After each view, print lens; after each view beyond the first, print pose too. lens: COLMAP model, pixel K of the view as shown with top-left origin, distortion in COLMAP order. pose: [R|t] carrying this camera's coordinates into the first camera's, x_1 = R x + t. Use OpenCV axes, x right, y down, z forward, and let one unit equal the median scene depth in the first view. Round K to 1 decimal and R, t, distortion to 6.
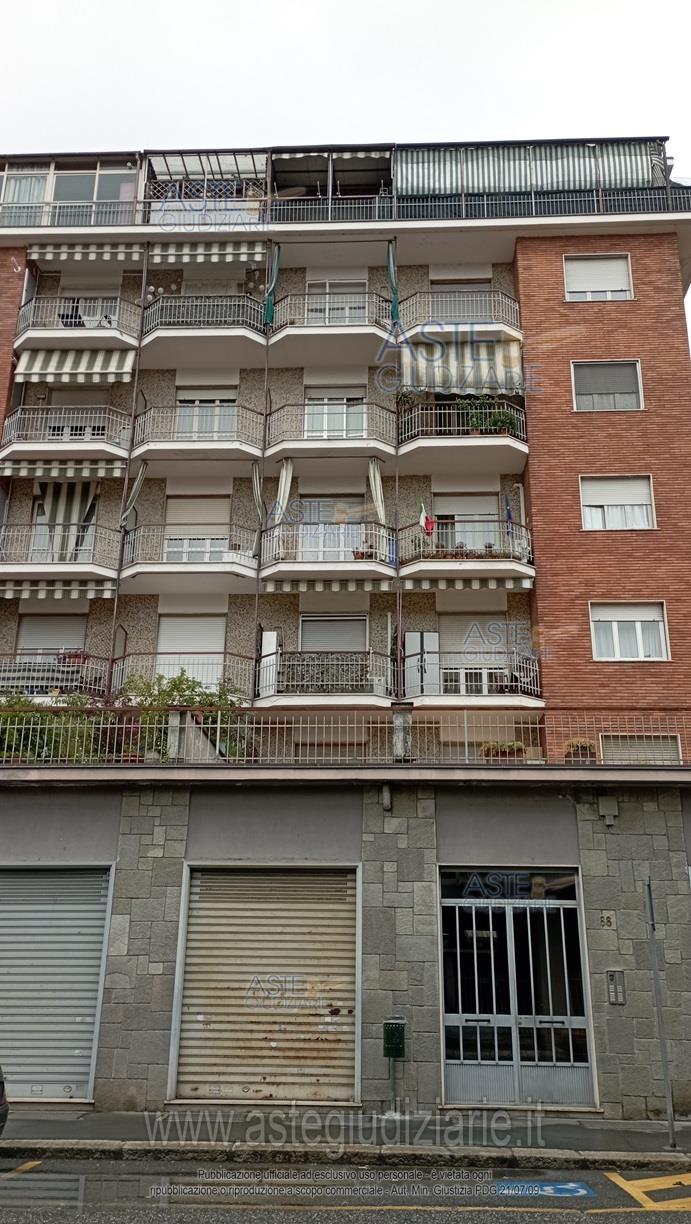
lens RADIAL K [[1018.8, 0, 343.5], [0, 1018.8, 605.9], [0, 0, 1]] dist [0.090327, -0.071334]
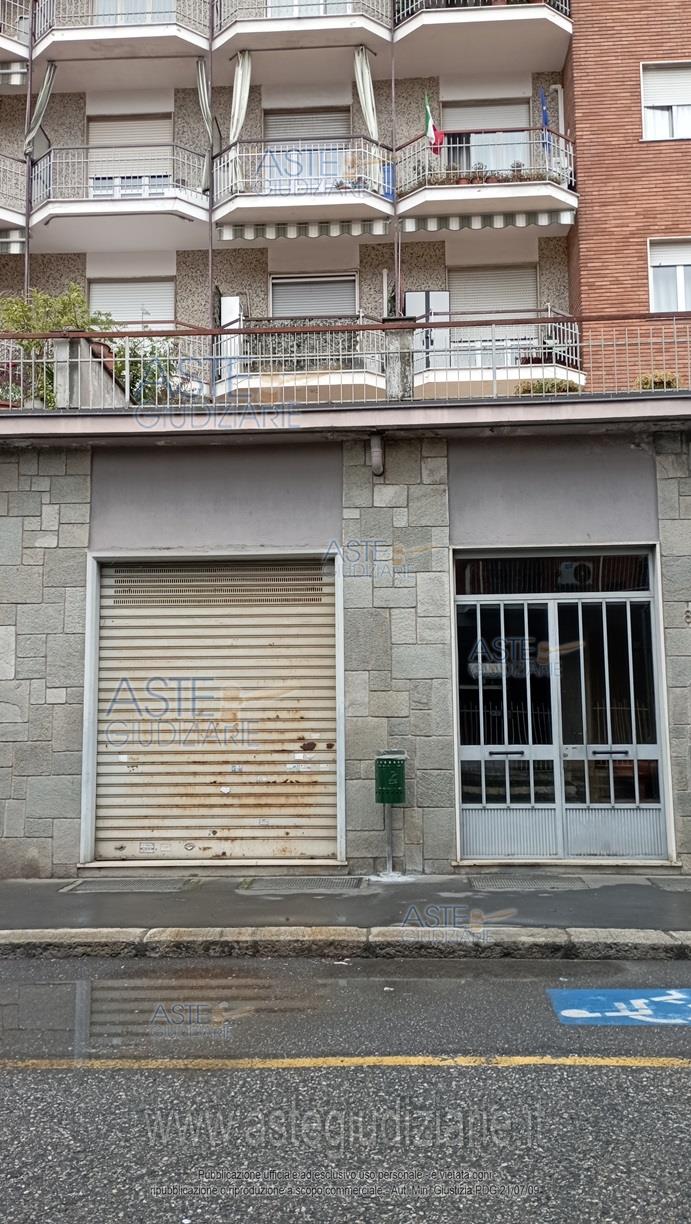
lens RADIAL K [[1018.8, 0, 340.9], [0, 1018.8, 613.3], [0, 0, 1]] dist [0.090327, -0.071334]
pose [[0.999683, -0.023358, -0.009423, 0.022262], [0.024928, 0.971036, 0.237630, 0.127356], [0.003600, -0.237789, 0.971310, 0.312802]]
